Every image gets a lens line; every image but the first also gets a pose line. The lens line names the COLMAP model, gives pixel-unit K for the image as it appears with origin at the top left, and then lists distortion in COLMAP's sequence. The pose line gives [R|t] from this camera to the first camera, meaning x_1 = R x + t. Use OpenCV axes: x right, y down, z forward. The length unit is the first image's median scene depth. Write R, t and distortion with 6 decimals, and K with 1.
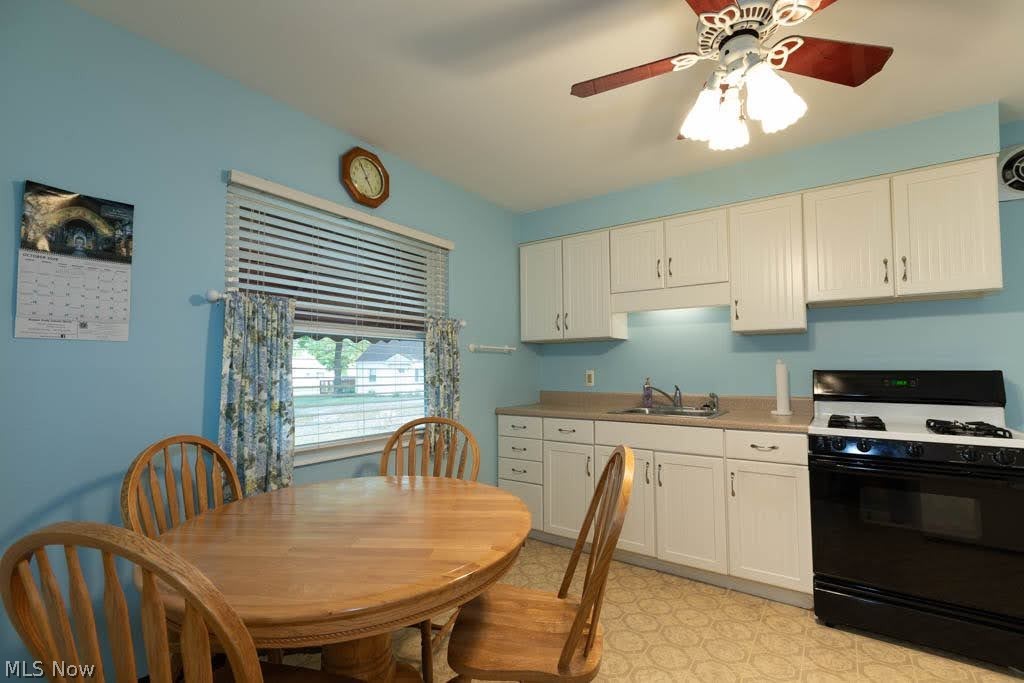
lens RADIAL K [[461.9, 0, 514.1], [0, 461.9, 347.6], [0, 0, 1]] dist [0.000281, -0.000238]
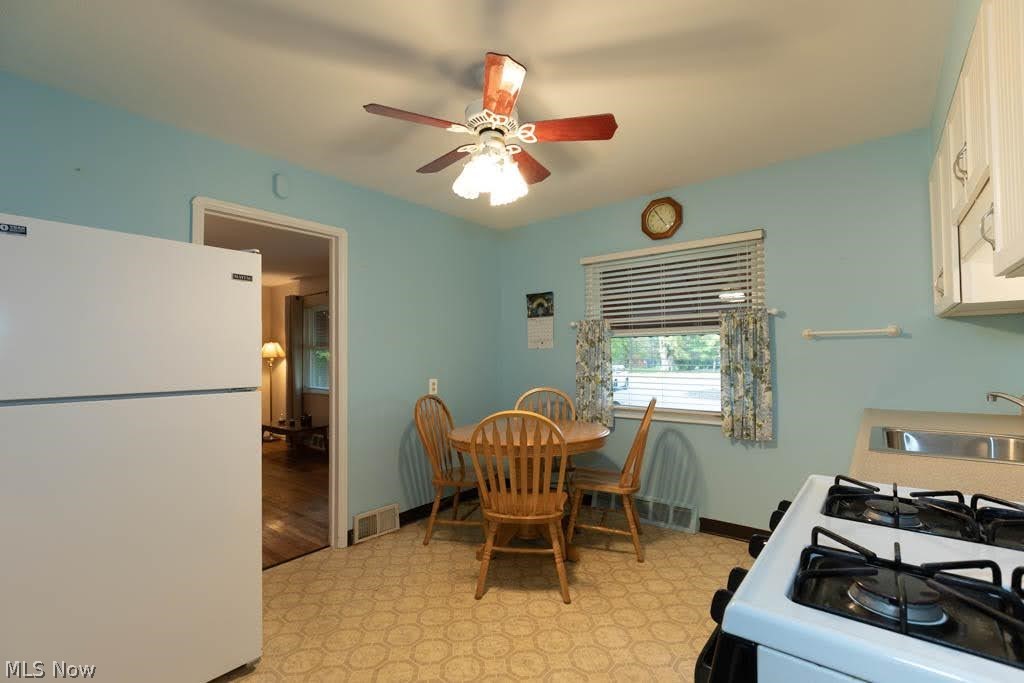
lens RADIAL K [[461.9, 0, 514.1], [0, 461.9, 347.6], [0, 0, 1]] dist [0.000281, -0.000238]
pose [[-0.061666, -0.021176, -0.997872, 1.351061], [0.057140, 0.998060, -0.024712, 0.026455], [0.996460, -0.058542, -0.060336, 0.801678]]
